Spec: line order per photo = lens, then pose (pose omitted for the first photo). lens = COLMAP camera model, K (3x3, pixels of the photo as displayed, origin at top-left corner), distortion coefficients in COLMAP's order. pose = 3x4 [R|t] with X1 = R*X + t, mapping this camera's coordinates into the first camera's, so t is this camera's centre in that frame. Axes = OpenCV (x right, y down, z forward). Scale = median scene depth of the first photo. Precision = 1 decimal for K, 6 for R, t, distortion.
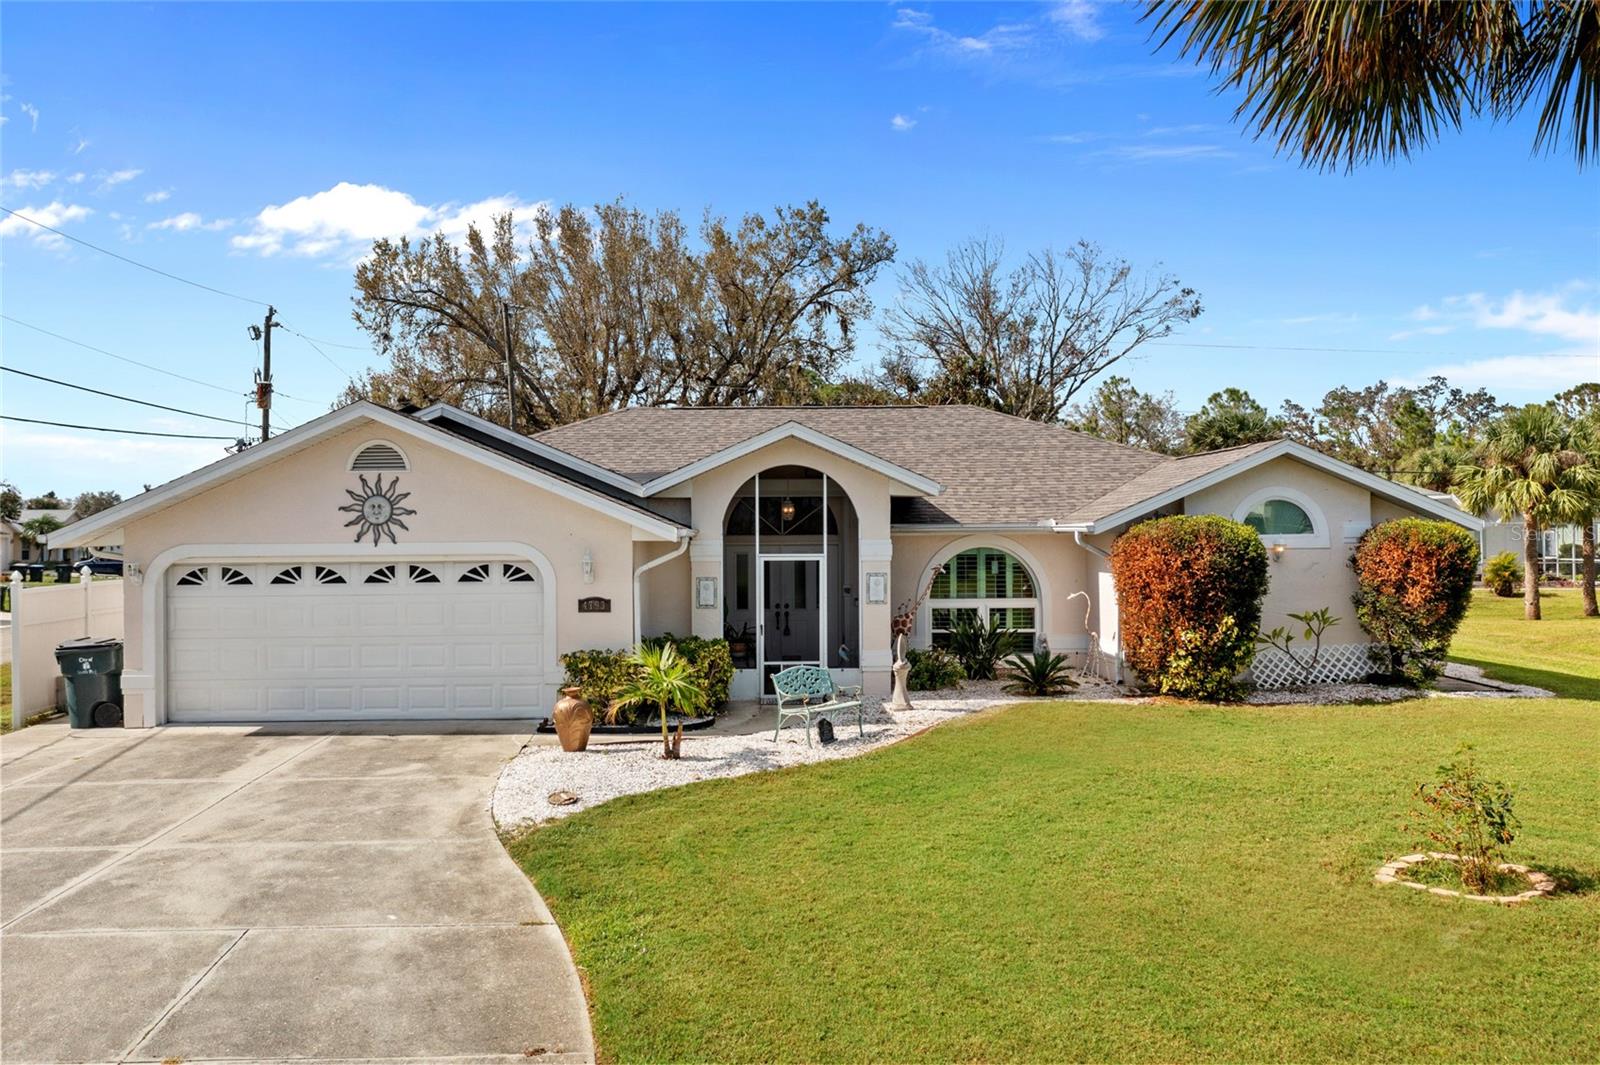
lens RADIAL K [[1257.7, 0, 806.0], [0, 1257.7, 531.6], [0, 0, 1]] dist [-0.023463, 0.006512]
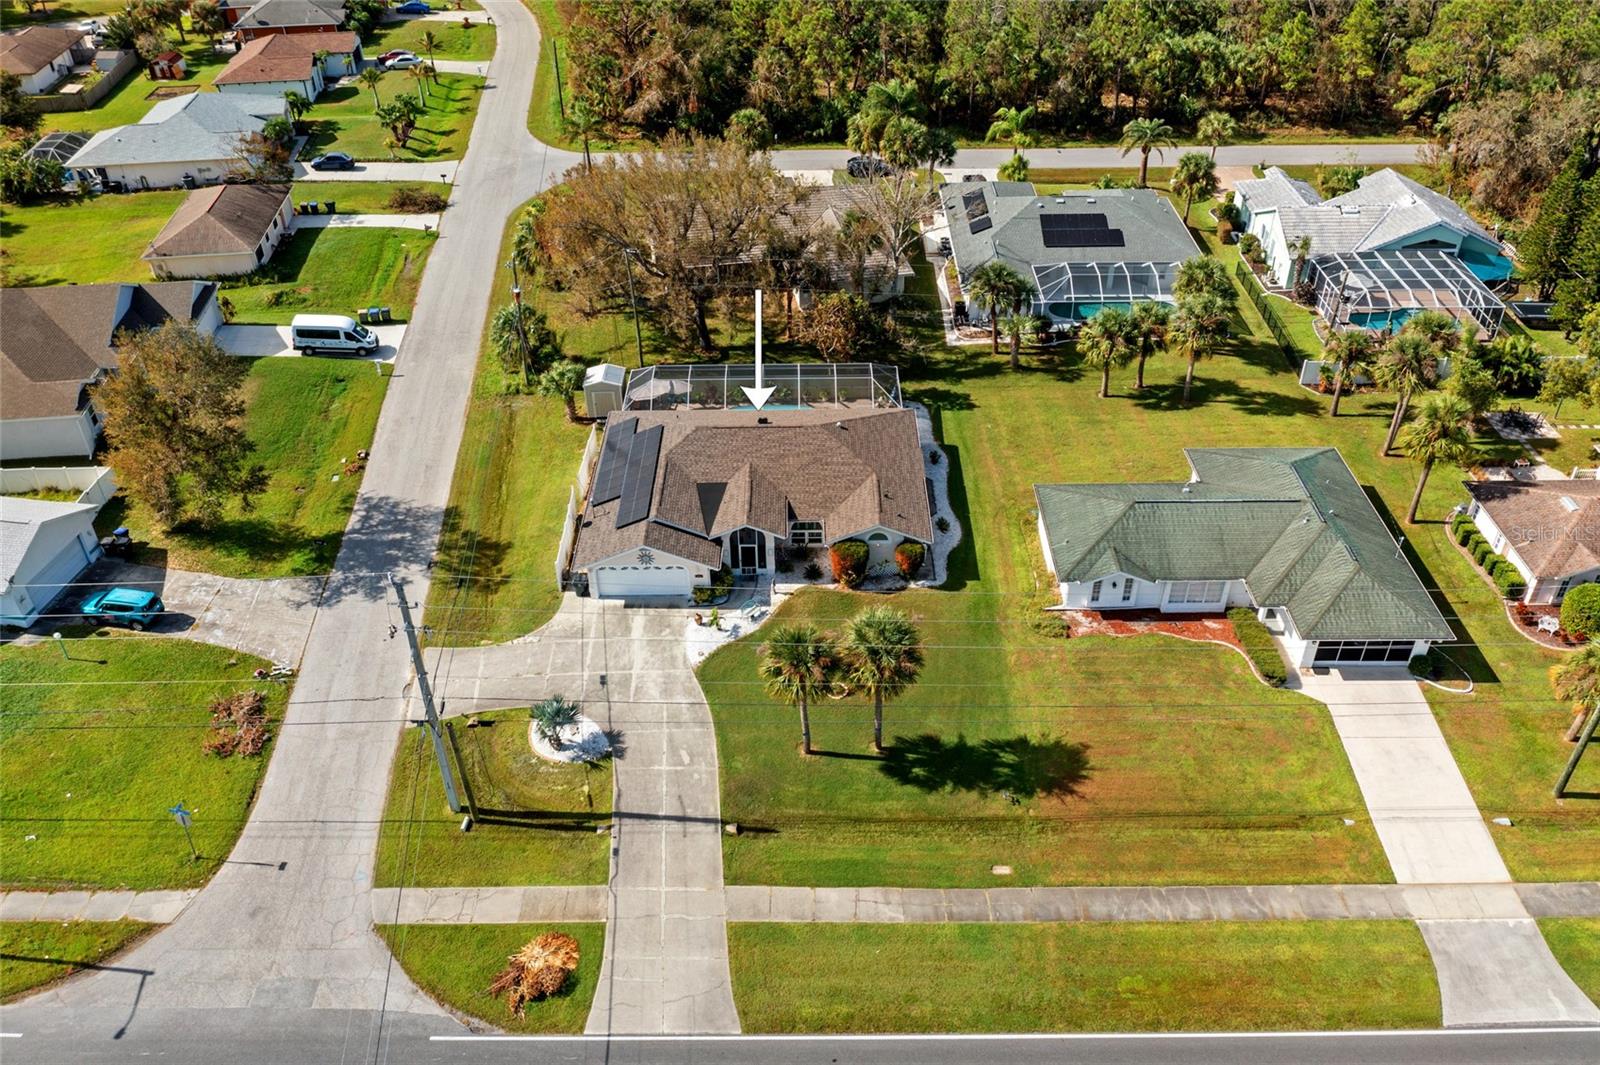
lens RADIAL K [[1276.1, 0, 800.0], [0, 1276.1, 532.5], [0, 0, 1]] dist [-0.098106, 0.332748]
pose [[0.998855, 0.011716, -0.046381, 0.285885], [0.017758, 0.809463, 0.586902, -1.995195], [0.044420, -0.587054, 0.808328, -1.833858]]
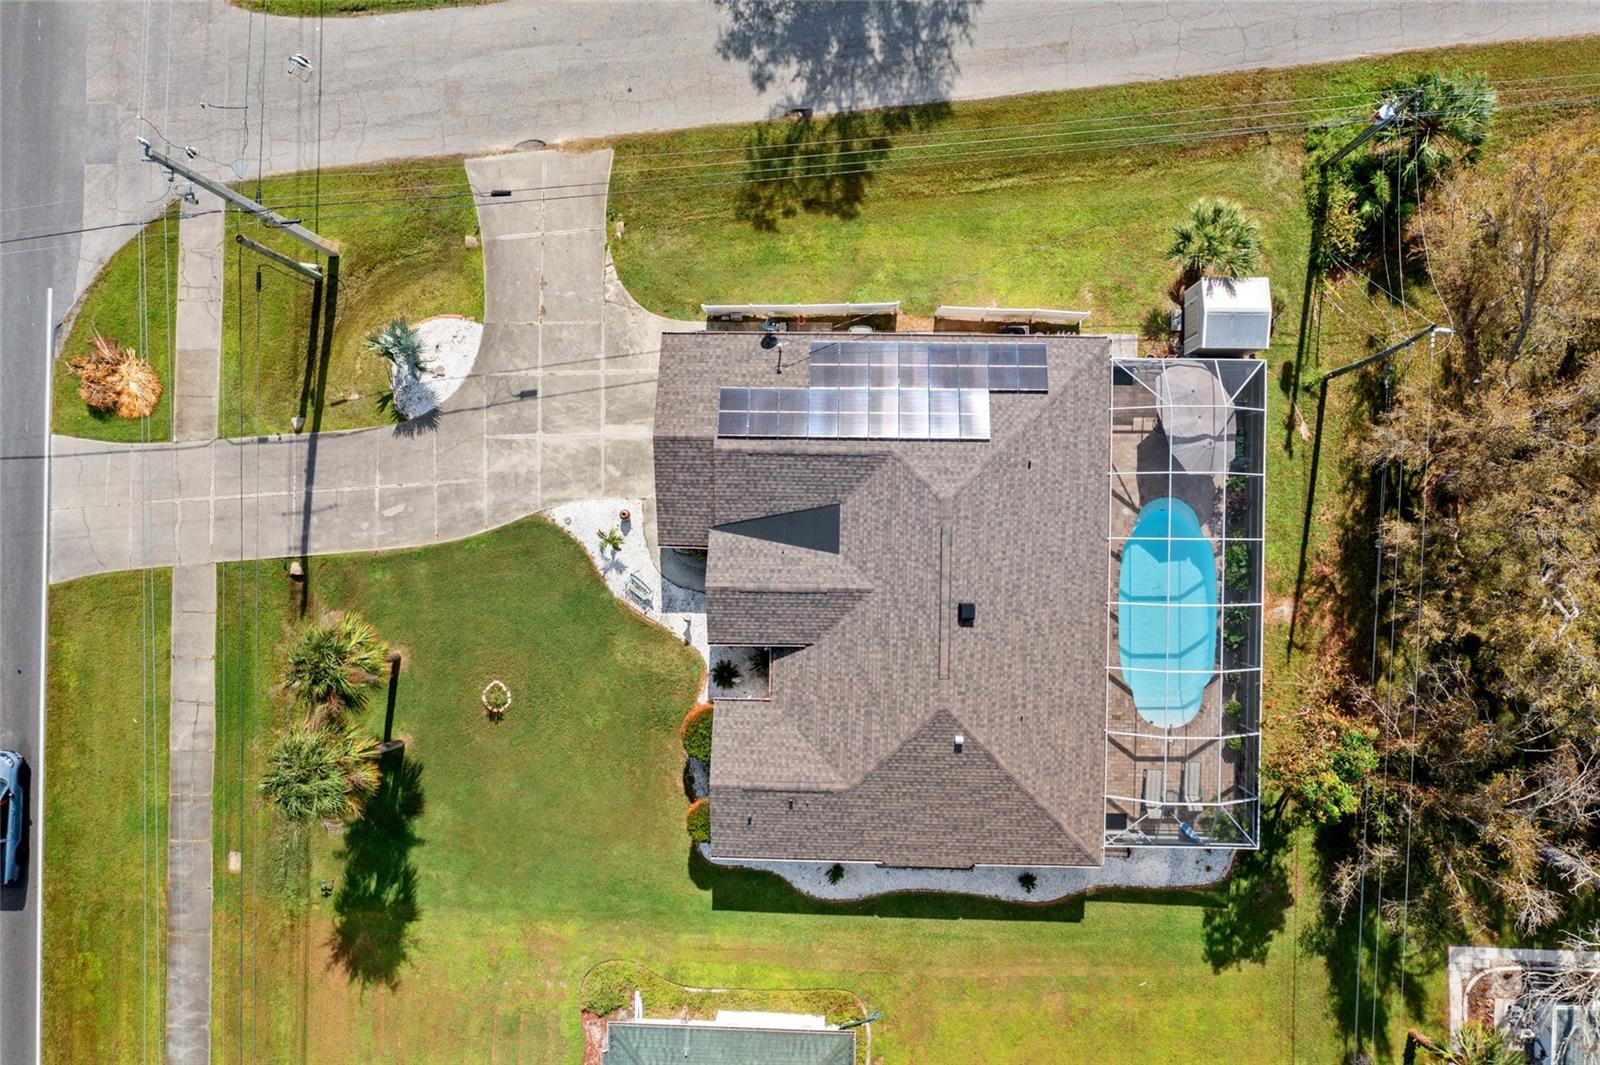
lens RADIAL K [[1257.7, 0, 806.0], [0, 1257.7, 531.6], [0, 0, 1]] dist [-0.023463, 0.006512]
pose [[-0.057803, 0.998326, 0.001992, -0.114548], [0.034217, -0.000013, 0.999414, -2.241317], [0.997741, 0.057838, -0.034159, 1.069013]]
